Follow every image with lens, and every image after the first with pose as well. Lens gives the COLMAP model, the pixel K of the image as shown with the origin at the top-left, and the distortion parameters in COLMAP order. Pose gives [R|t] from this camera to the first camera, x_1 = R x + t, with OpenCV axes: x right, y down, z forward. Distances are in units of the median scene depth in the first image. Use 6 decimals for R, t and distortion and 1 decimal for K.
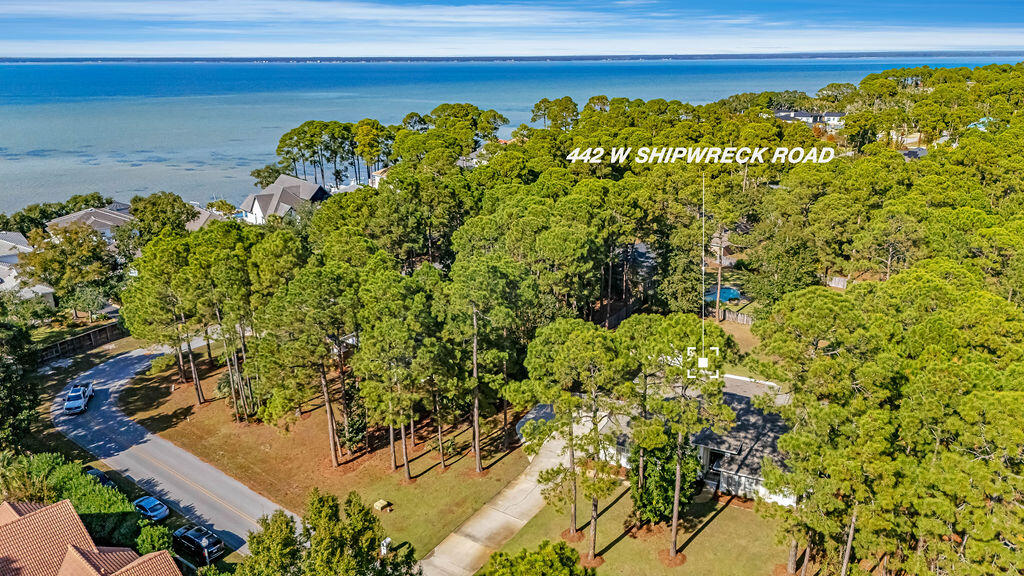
lens RADIAL K [[756.9, 0, 512.0], [0, 756.9, 288.0], [0, 0, 1]] dist [0.077845, -0.084882]
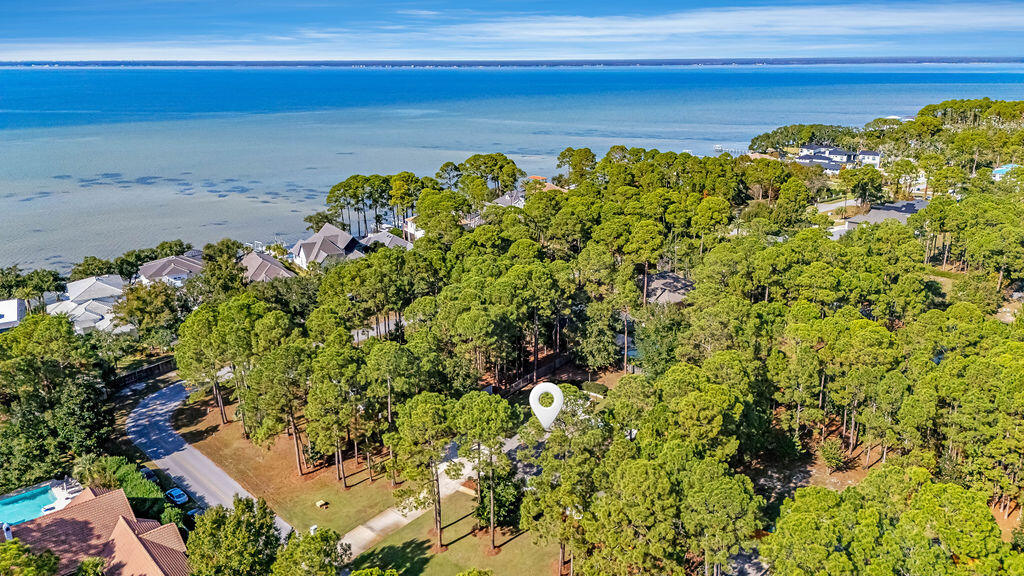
lens RADIAL K [[756.9, 0, 512.0], [0, 756.9, 288.0], [0, 0, 1]] dist [0.077845, -0.084882]
pose [[0.993157, 0.034825, -0.111470, 0.251231], [-0.035052, 0.999385, -0.000078, -0.109671], [0.111399, 0.003984, 0.993768, -0.326994]]
